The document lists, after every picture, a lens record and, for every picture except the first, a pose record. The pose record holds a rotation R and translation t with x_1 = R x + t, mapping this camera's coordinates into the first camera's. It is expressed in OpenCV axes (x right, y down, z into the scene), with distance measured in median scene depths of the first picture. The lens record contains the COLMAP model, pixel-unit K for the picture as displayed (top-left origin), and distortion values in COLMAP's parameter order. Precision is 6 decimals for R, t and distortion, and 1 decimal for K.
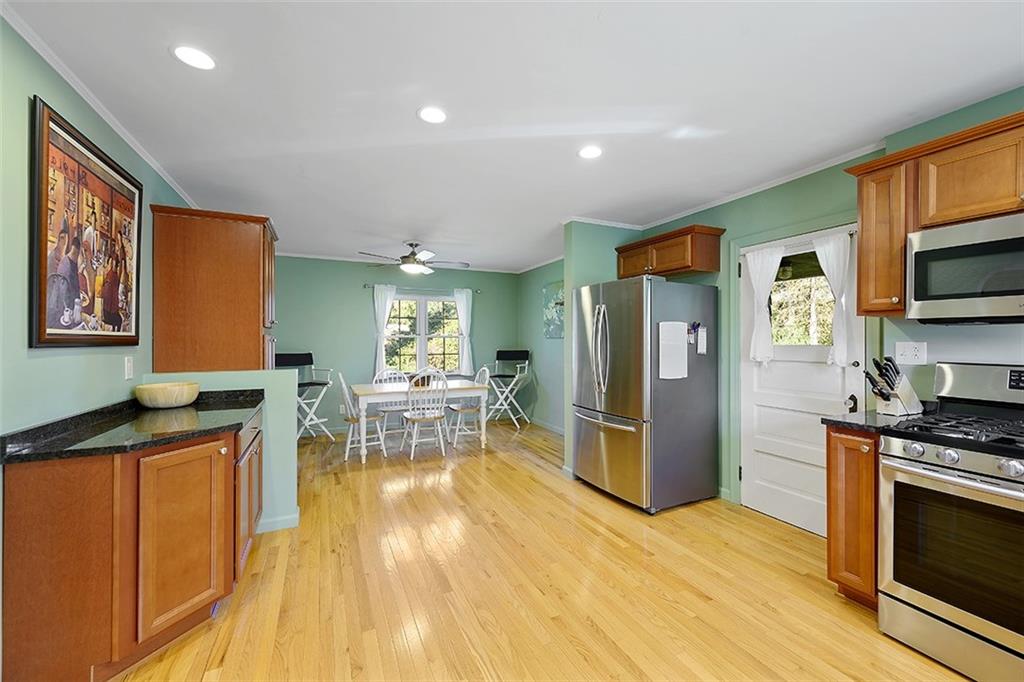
lens RADIAL K [[402.6, 0, 511.6], [0, 402.6, 337.5], [0, 0, 1]] dist [-0.002304, 0.000867]
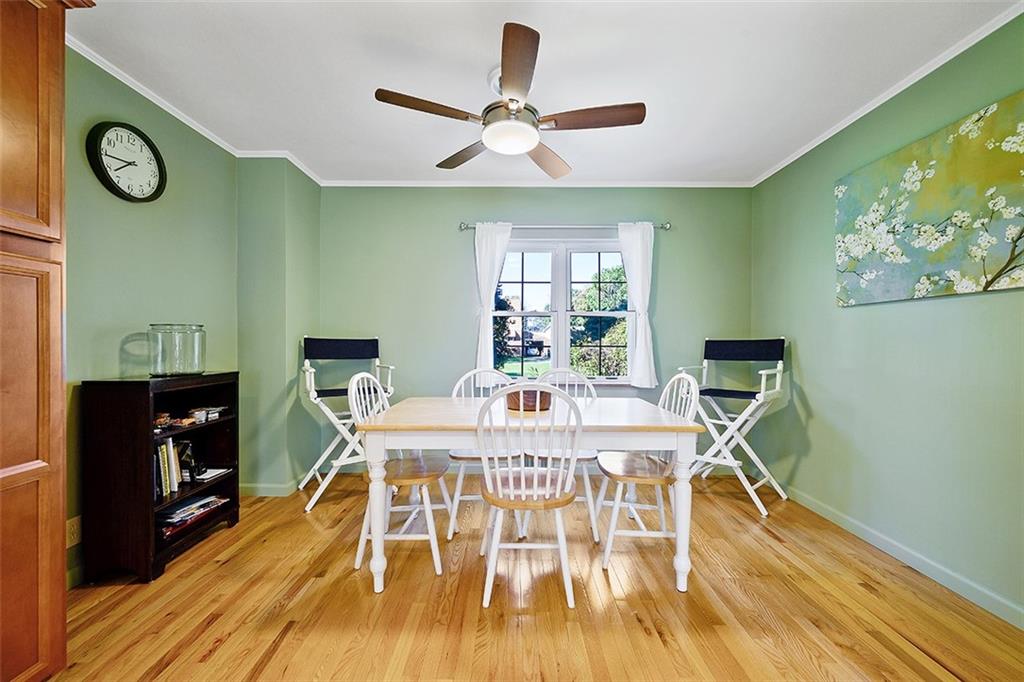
lens RADIAL K [[402.6, 0, 512.3], [0, 402.6, 343.7], [0, 0, 1]] dist [-0.002304, 0.000867]
pose [[0.904818, 0.006362, -0.425750, -0.059325], [-0.001589, 0.999932, 0.011565, 0.045830], [0.425795, -0.009787, 0.904767, 0.644442]]
